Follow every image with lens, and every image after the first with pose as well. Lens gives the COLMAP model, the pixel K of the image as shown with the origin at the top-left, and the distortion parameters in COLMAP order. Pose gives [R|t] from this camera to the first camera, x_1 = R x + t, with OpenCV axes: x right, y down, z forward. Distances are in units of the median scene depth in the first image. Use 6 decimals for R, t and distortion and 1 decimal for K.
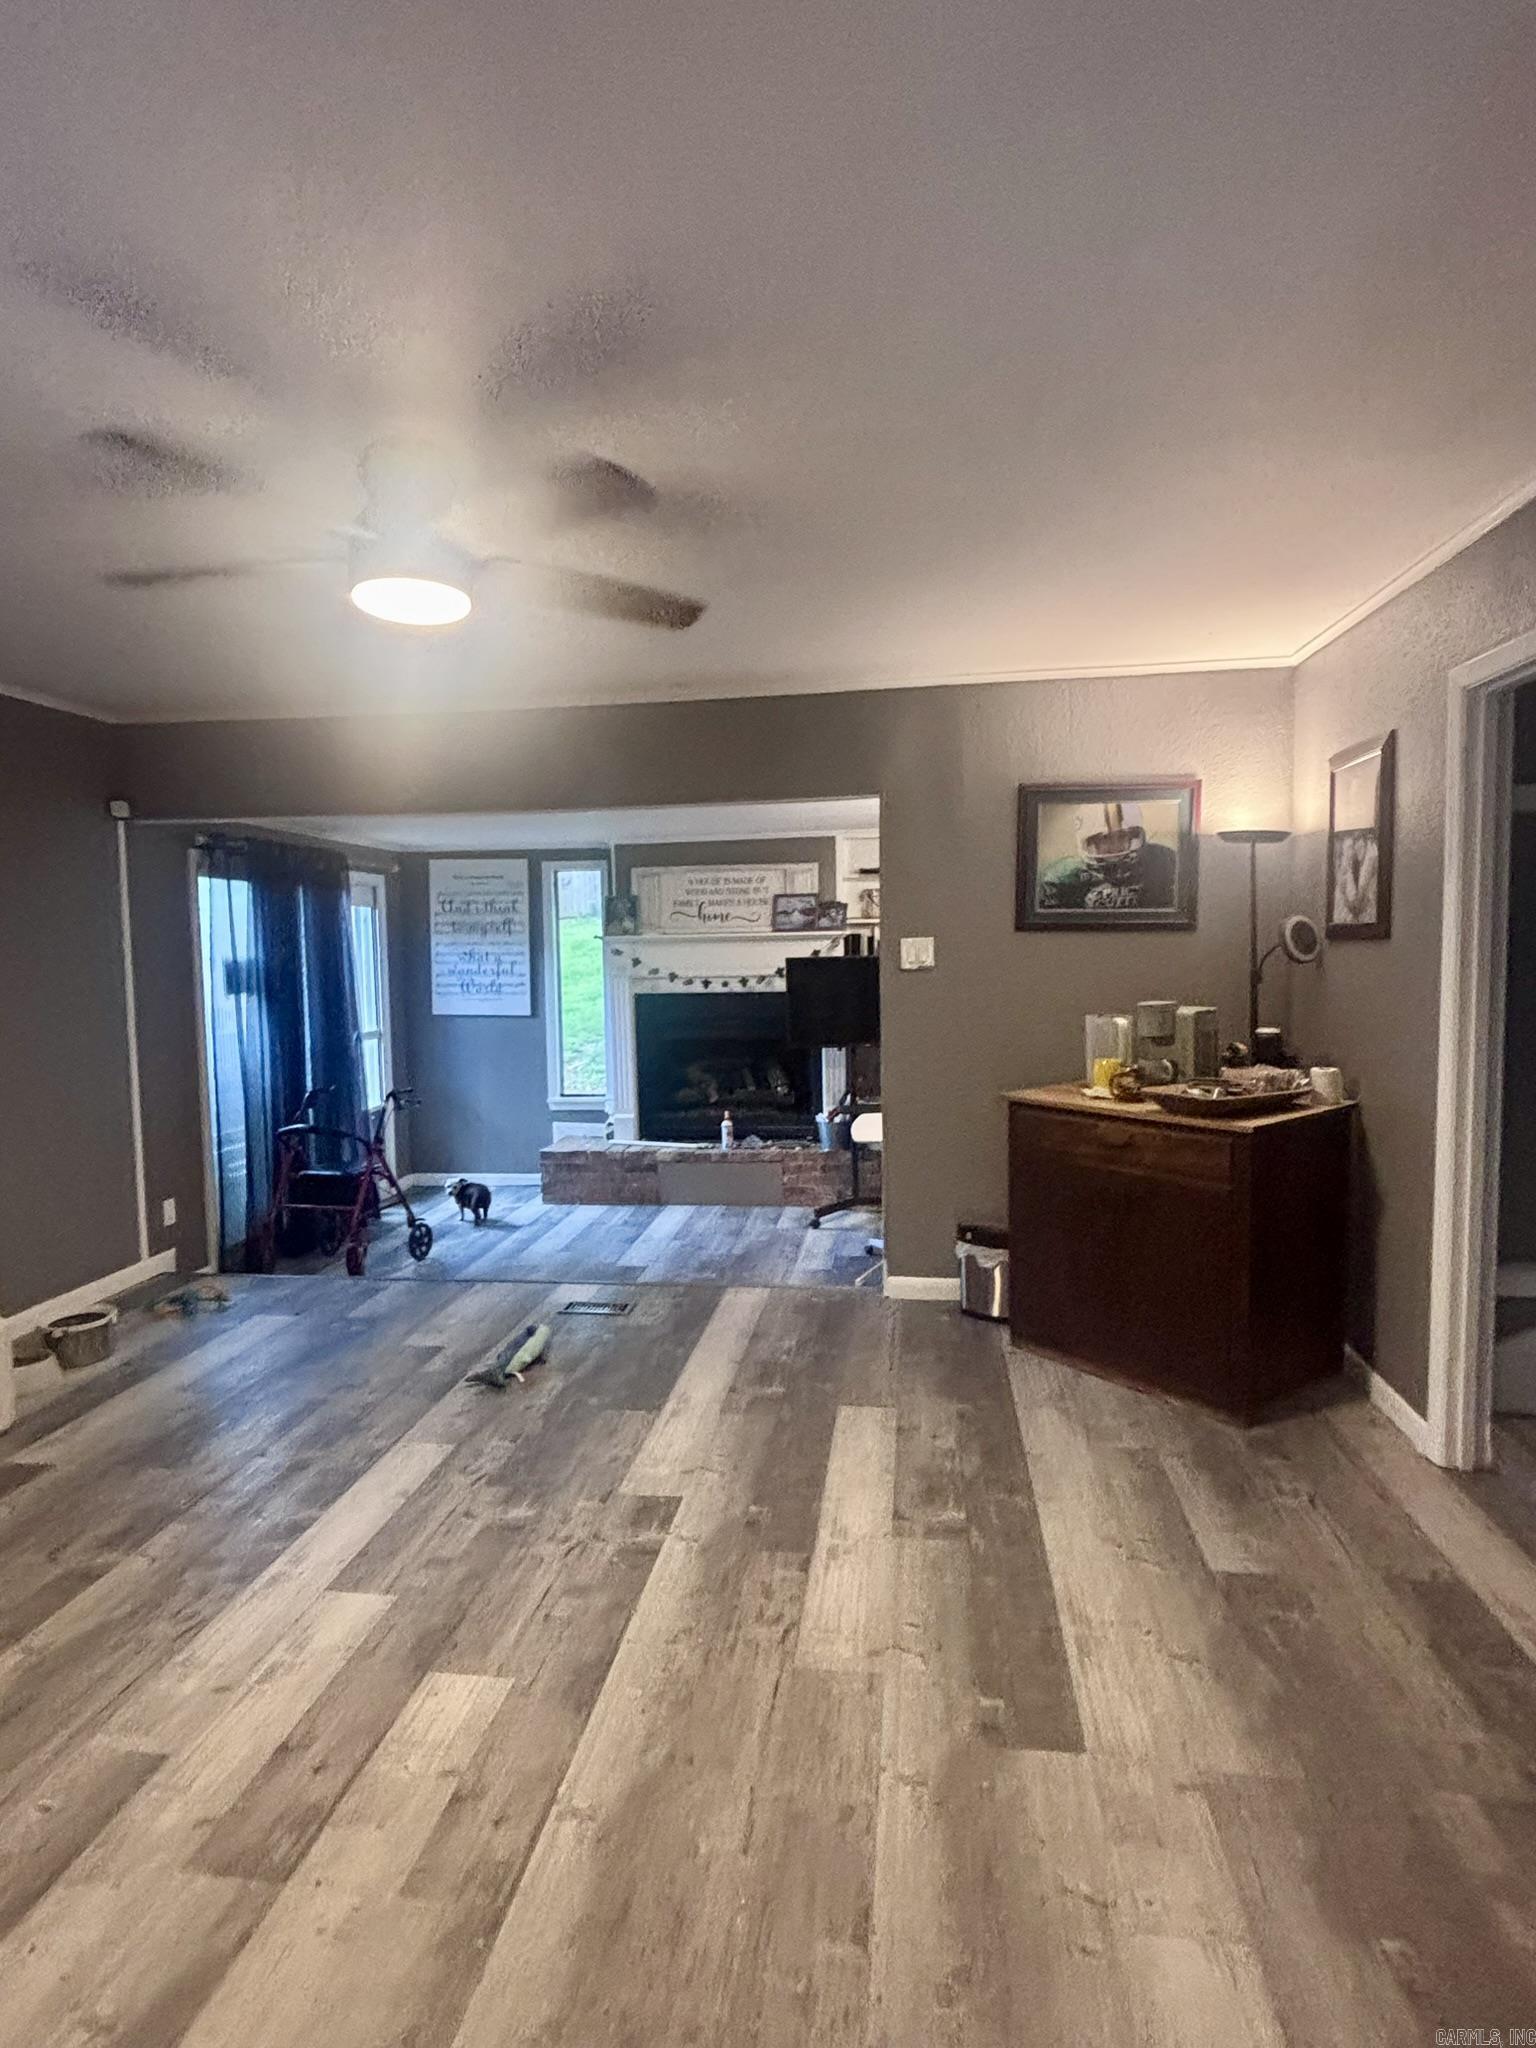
lens RADIAL K [[1076.0, 0, 774.4], [0, 1076.0, 1027.6], [0, 0, 1]] dist [0.046600, -0.073780]
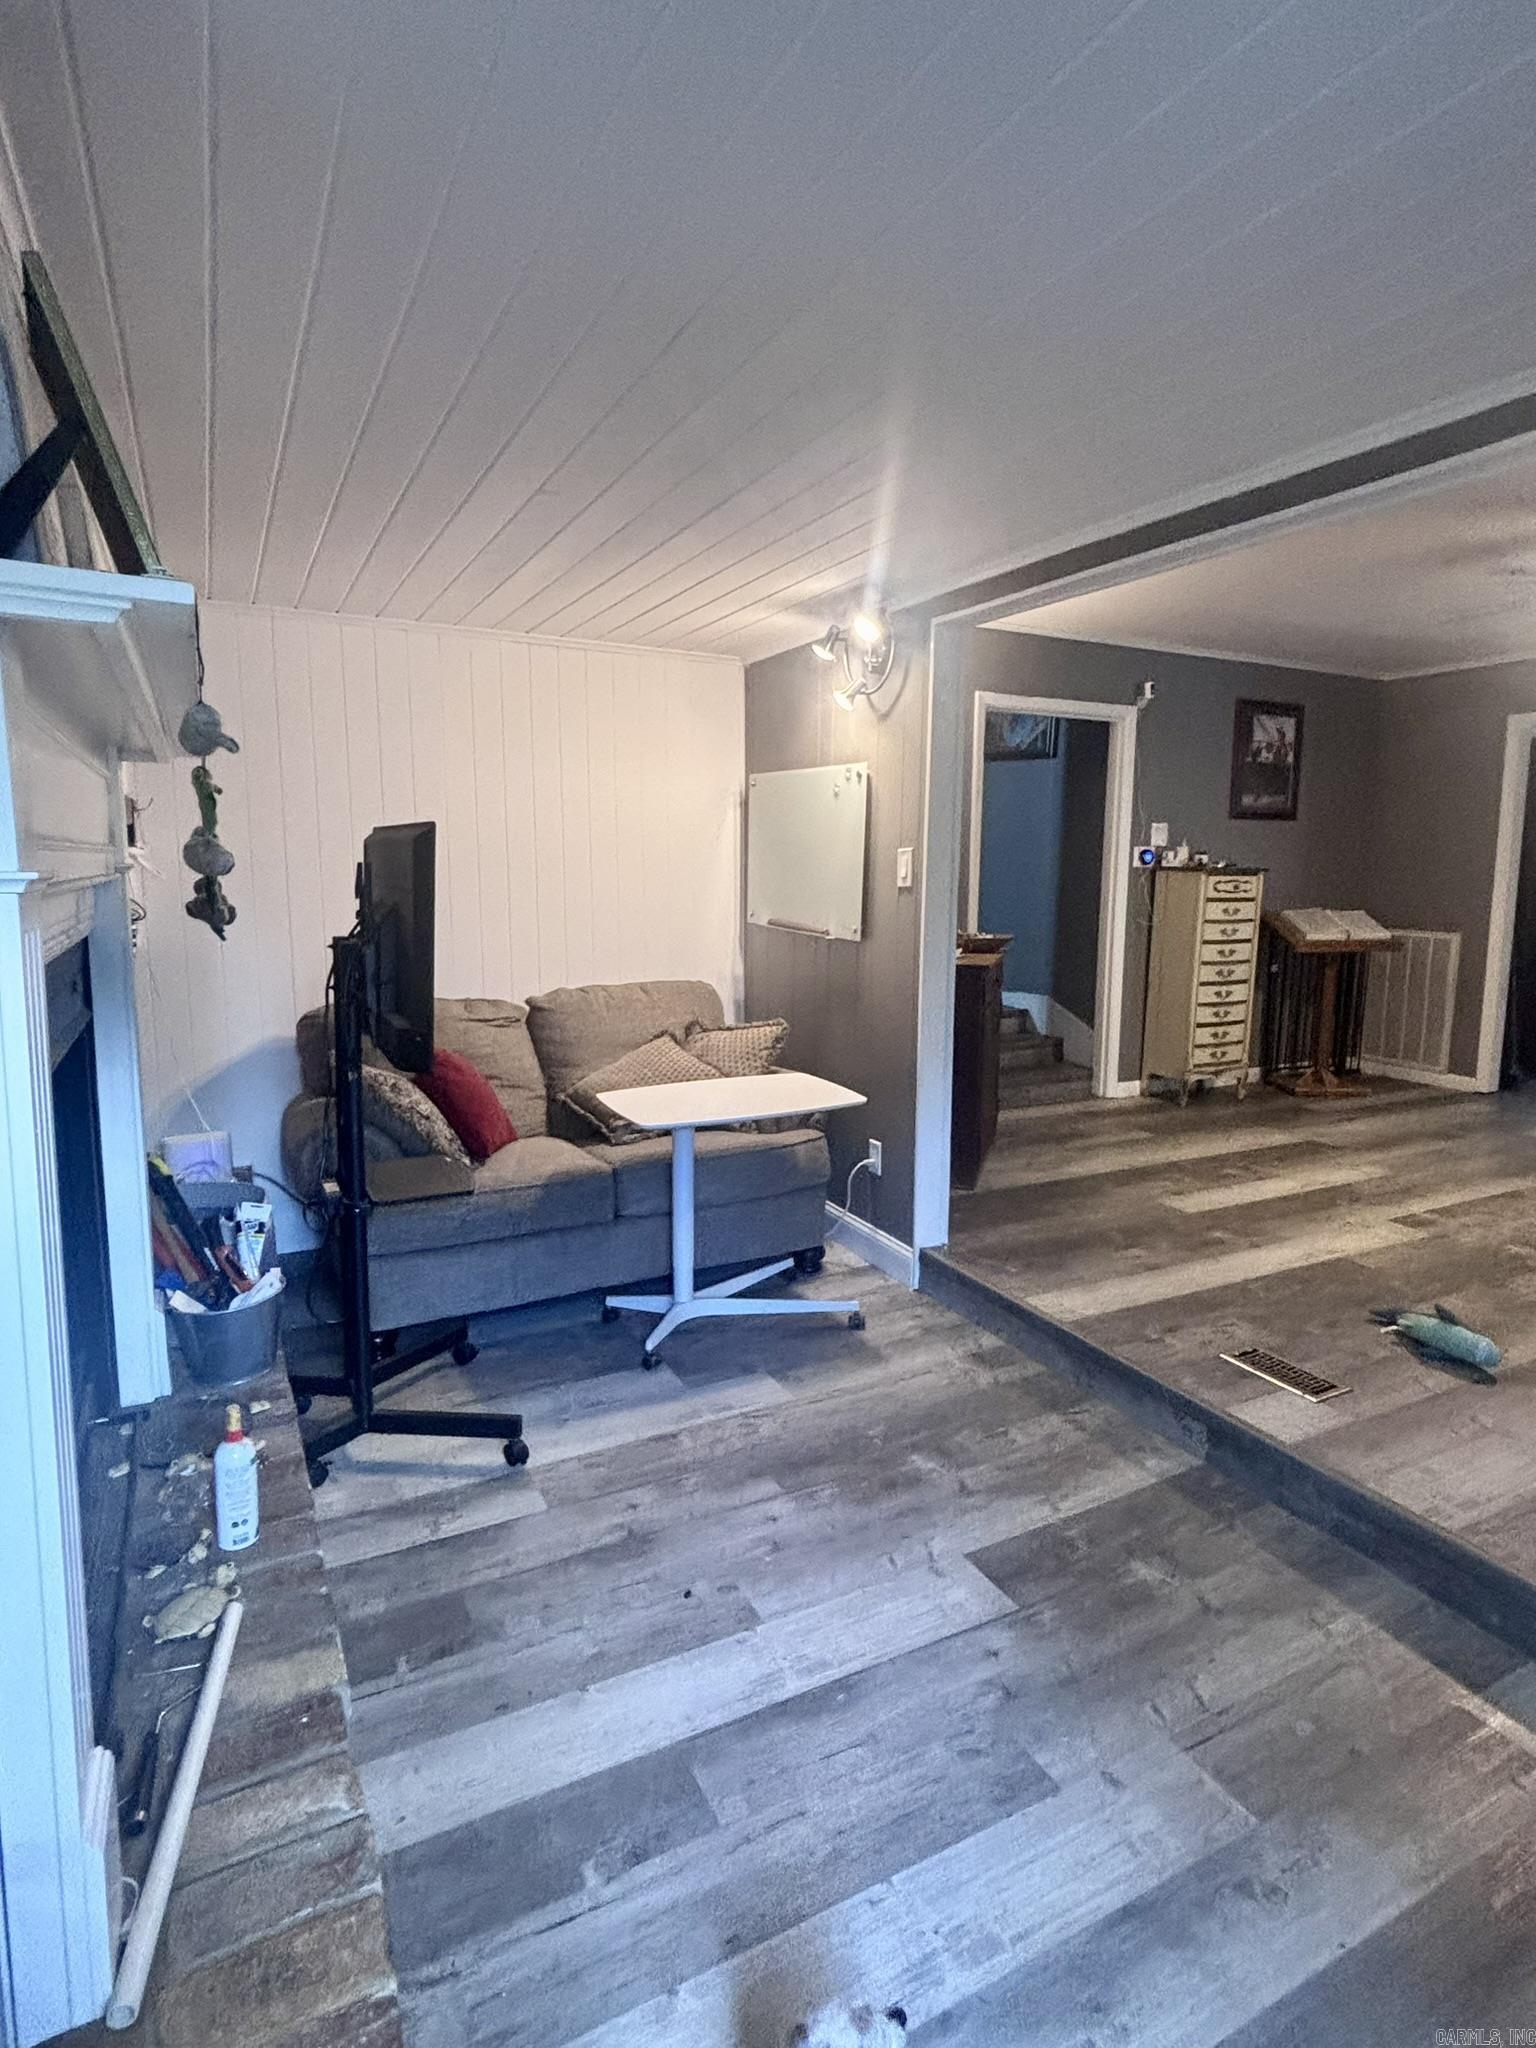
lens RADIAL K [[1076.0, 0, 774.4], [0, 1076.0, 1027.6], [0, 0, 1]] dist [0.046600, -0.073780]
pose [[-0.570143, -0.110101, 0.814134, -0.329003], [0.067505, 0.981350, 0.179988, -0.051591], [-0.818767, 0.157577, -0.552078, 1.046932]]
